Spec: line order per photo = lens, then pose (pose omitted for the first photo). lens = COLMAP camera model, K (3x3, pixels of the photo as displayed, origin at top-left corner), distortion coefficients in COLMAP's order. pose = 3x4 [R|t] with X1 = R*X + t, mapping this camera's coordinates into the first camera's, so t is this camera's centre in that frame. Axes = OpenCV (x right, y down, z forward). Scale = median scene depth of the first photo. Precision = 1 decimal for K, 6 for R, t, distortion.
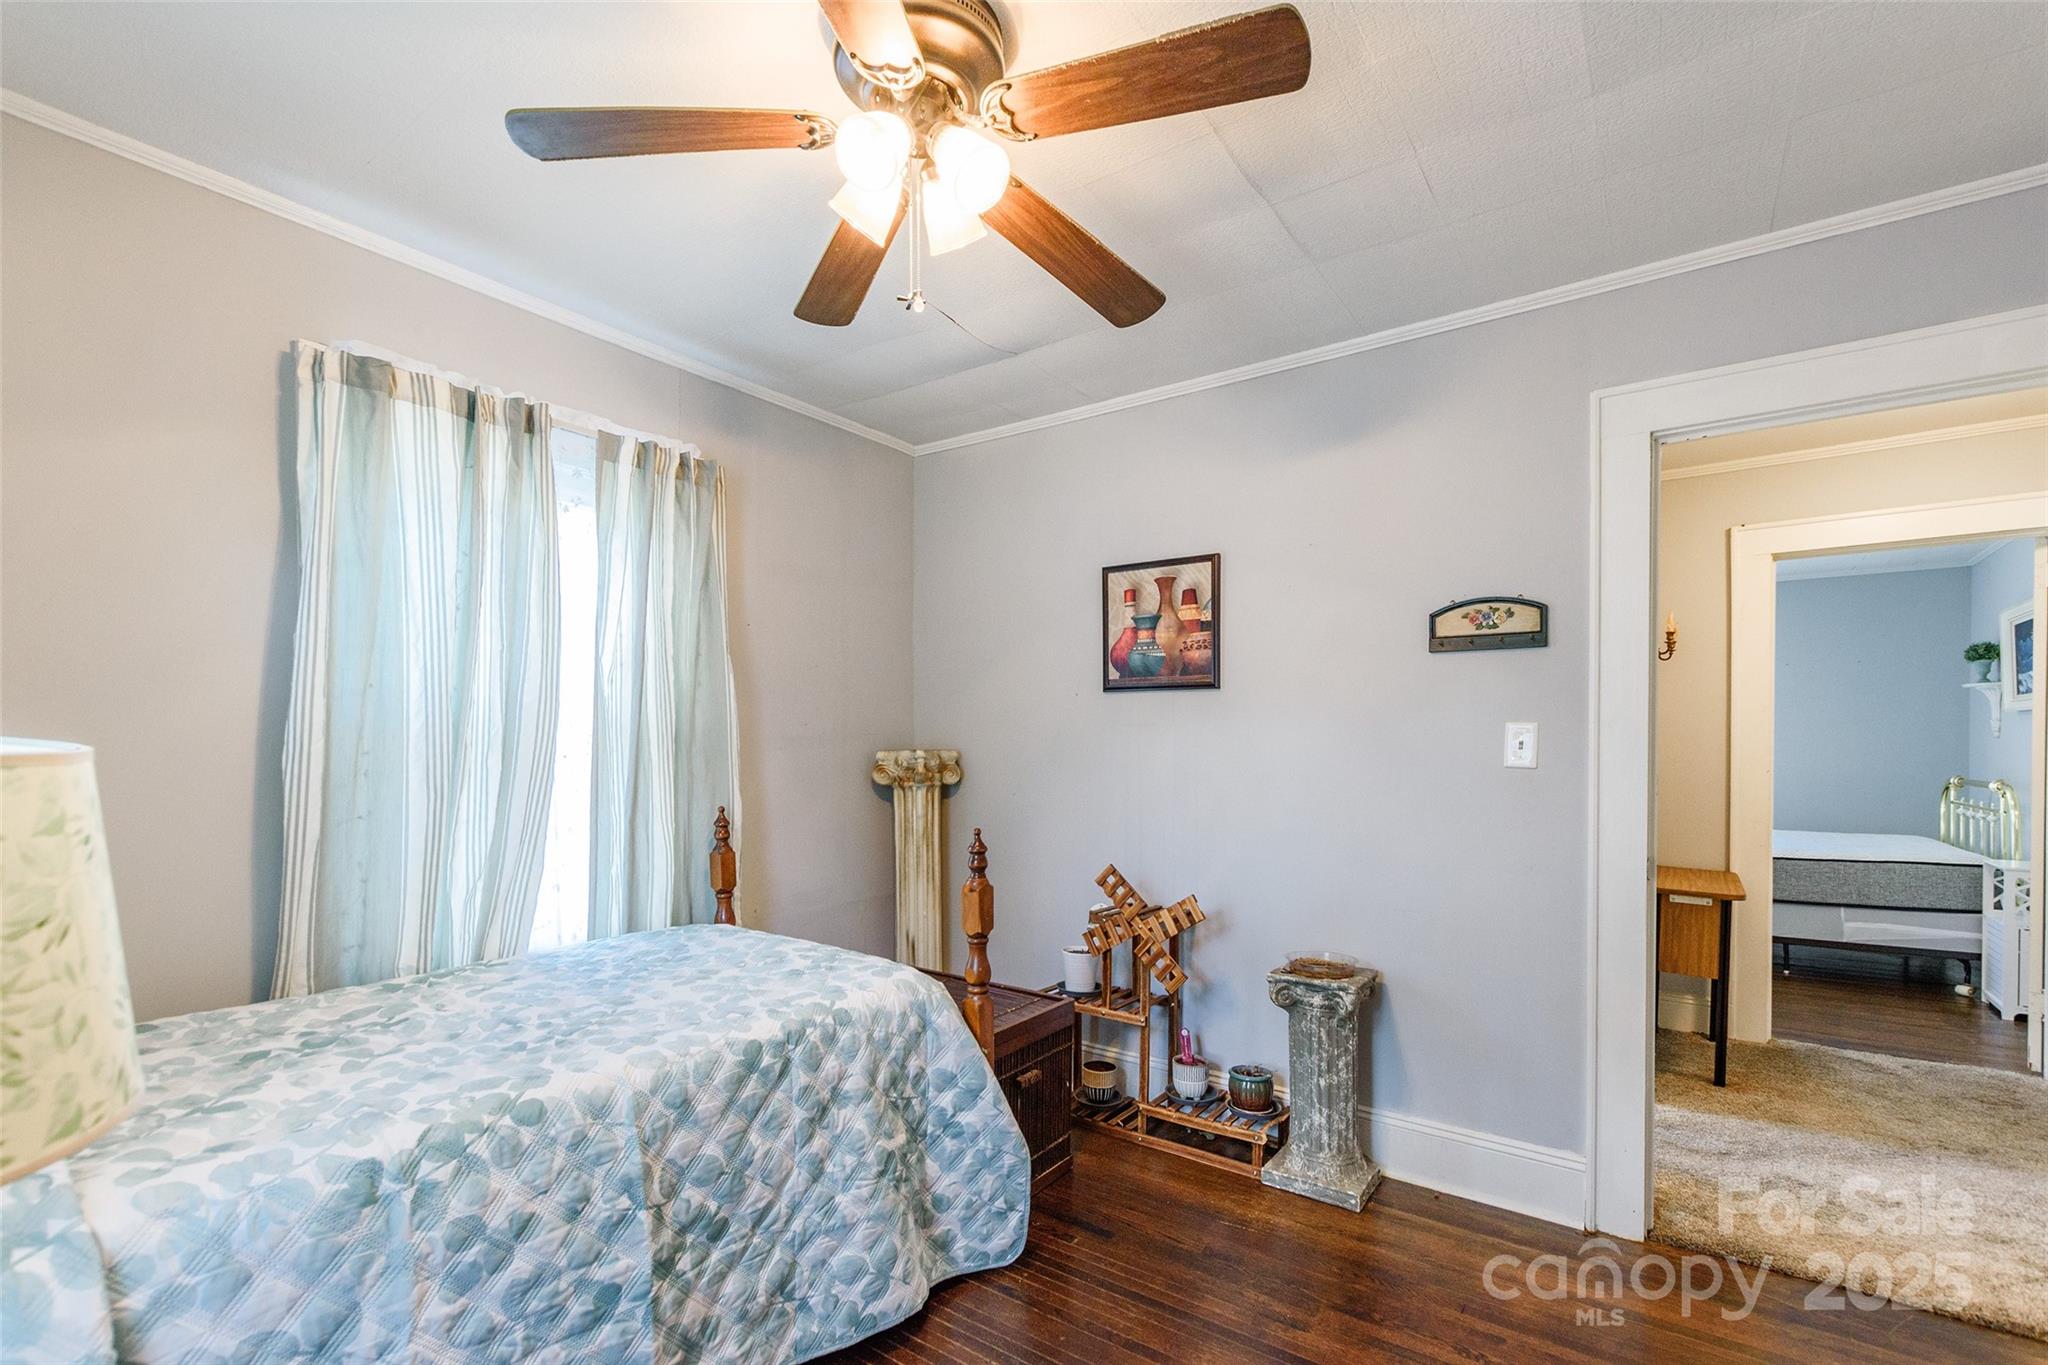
lens RADIAL K [[919.1, 0, 1026.4], [0, 919.1, 746.6], [0, 0, 1]] dist [-0.000978, -0.000153]
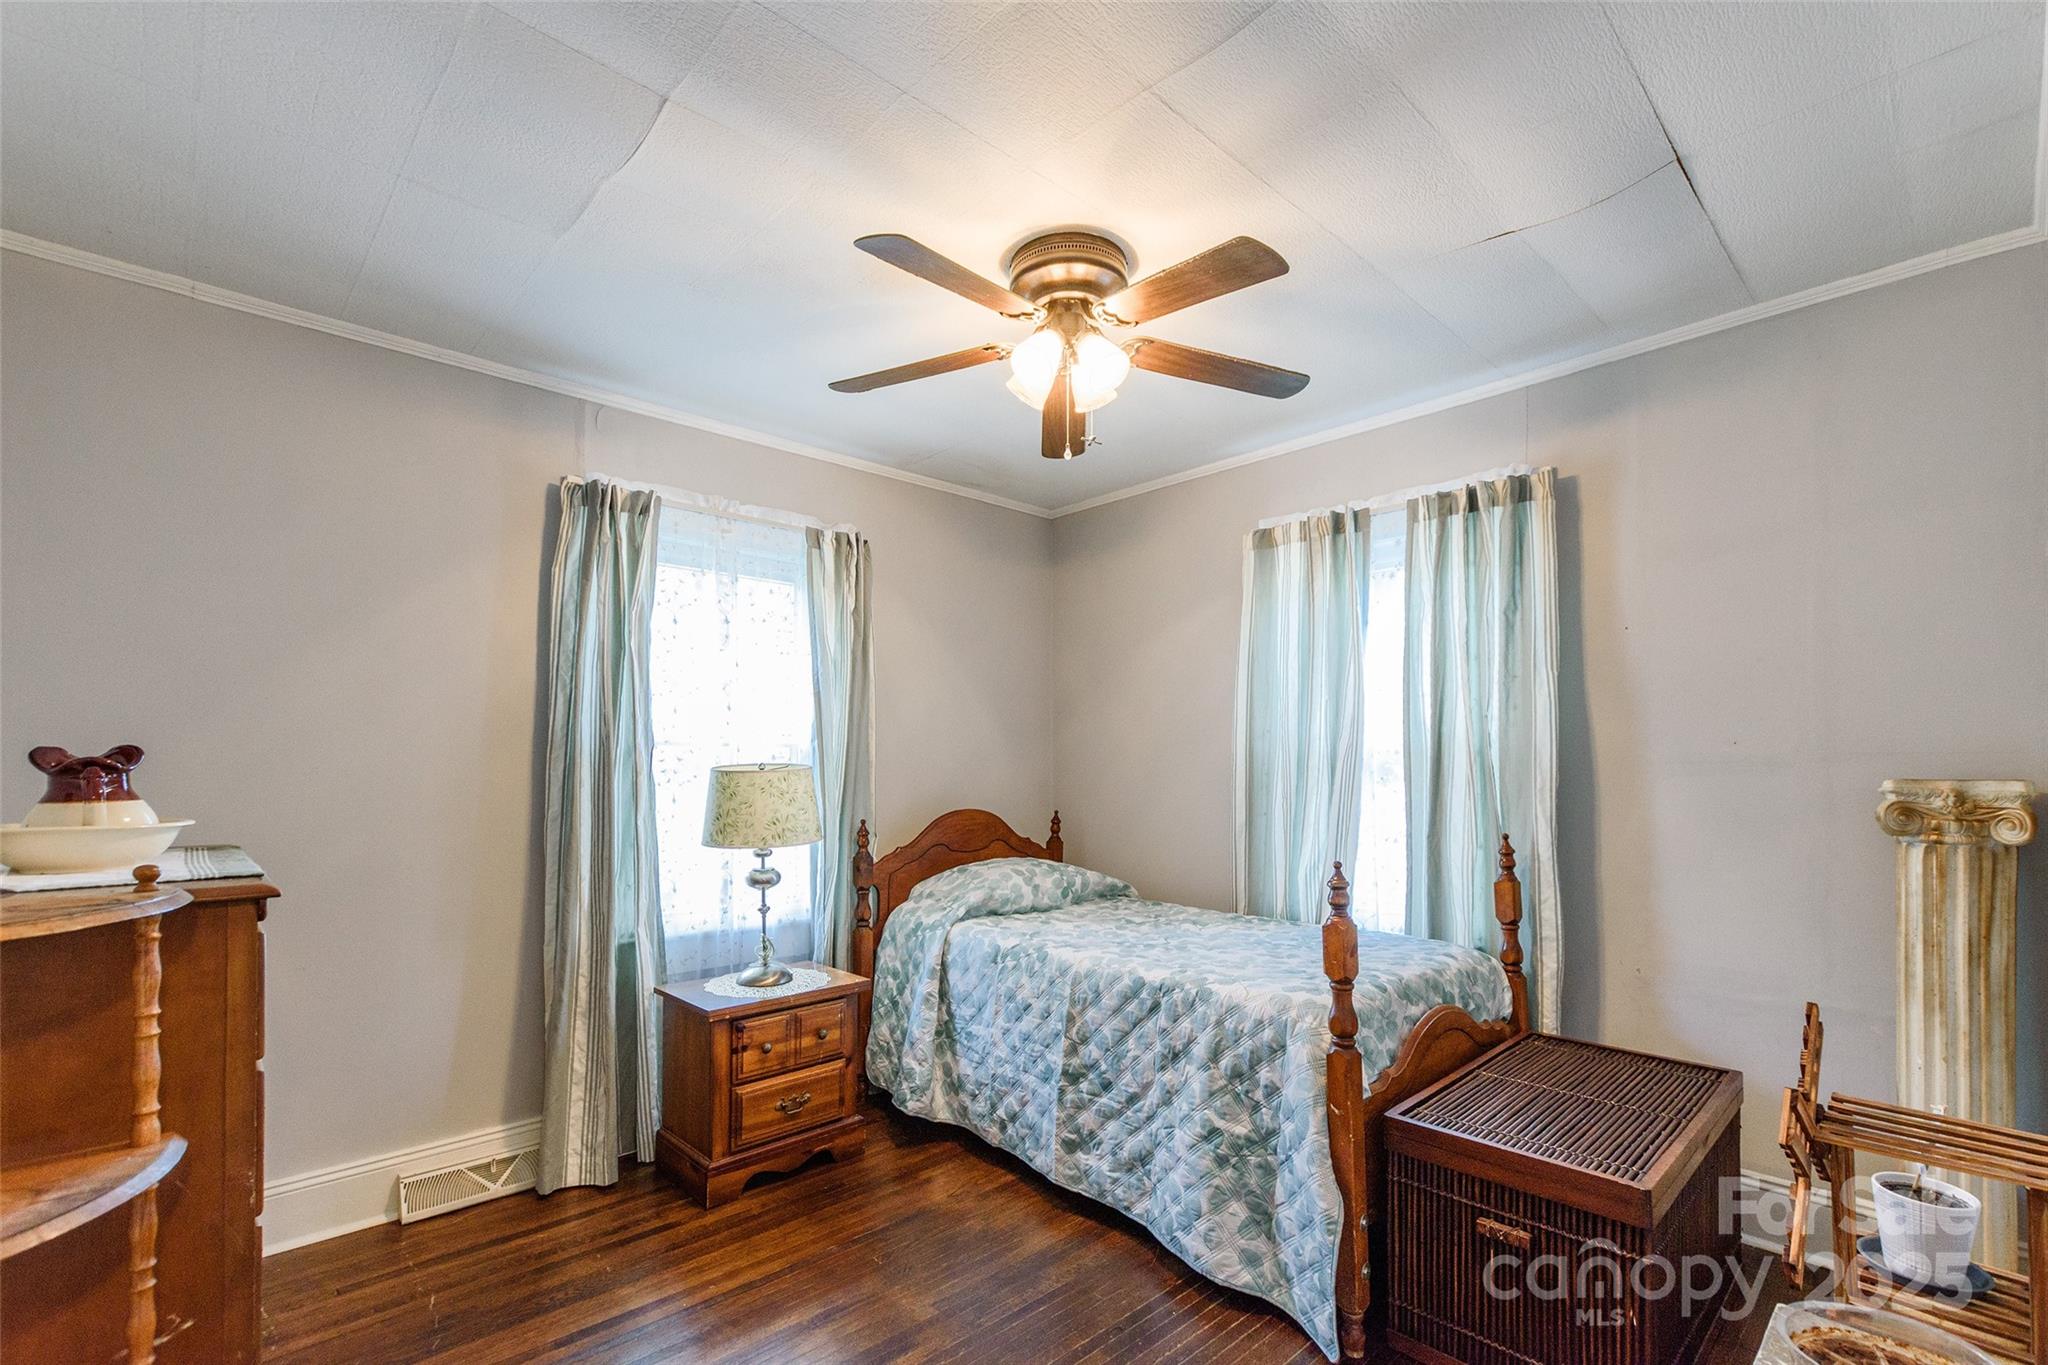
lens RADIAL K [[897.7, 0, 1031.3], [0, 897.7, 753.4], [0, 0, 1]] dist [-0.000466, -0.000068]
pose [[-0.190539, -0.014578, -0.981571, 1.081094], [-0.003978, 0.999893, -0.014078, -0.006297], [0.981672, 0.001222, -0.190576, 1.073416]]
